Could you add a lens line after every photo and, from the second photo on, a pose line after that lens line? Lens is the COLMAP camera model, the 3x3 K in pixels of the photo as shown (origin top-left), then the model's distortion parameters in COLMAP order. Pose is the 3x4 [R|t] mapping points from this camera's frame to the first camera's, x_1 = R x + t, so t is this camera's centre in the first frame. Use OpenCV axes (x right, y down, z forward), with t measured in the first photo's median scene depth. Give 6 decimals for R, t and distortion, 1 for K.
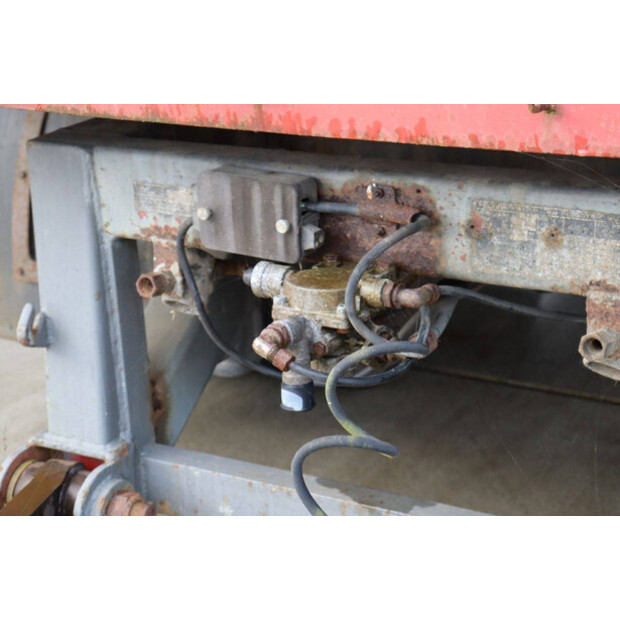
lens RADIAL K [[1507.3, 0, 309.8], [0, 1507.3, 309.6], [0, 0, 1]] dist [0.386781, 0.000000]
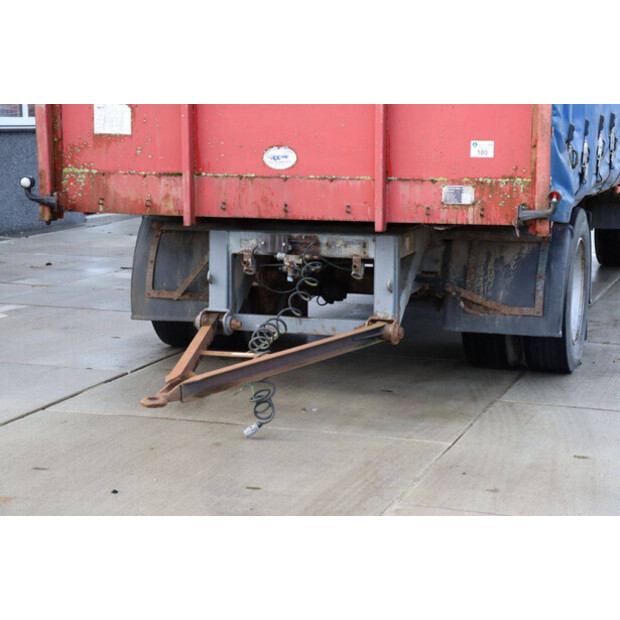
lens RADIAL K [[1507.3, 0, 309.8], [0, 1507.3, 309.5], [0, 0, 1]] dist [0.386781, 0.000000]
pose [[0.977591, 0.025507, 0.208961, -0.847504], [0.013501, 0.982992, -0.183153, 0.925451], [-0.210078, 0.181870, 0.960620, -3.156046]]
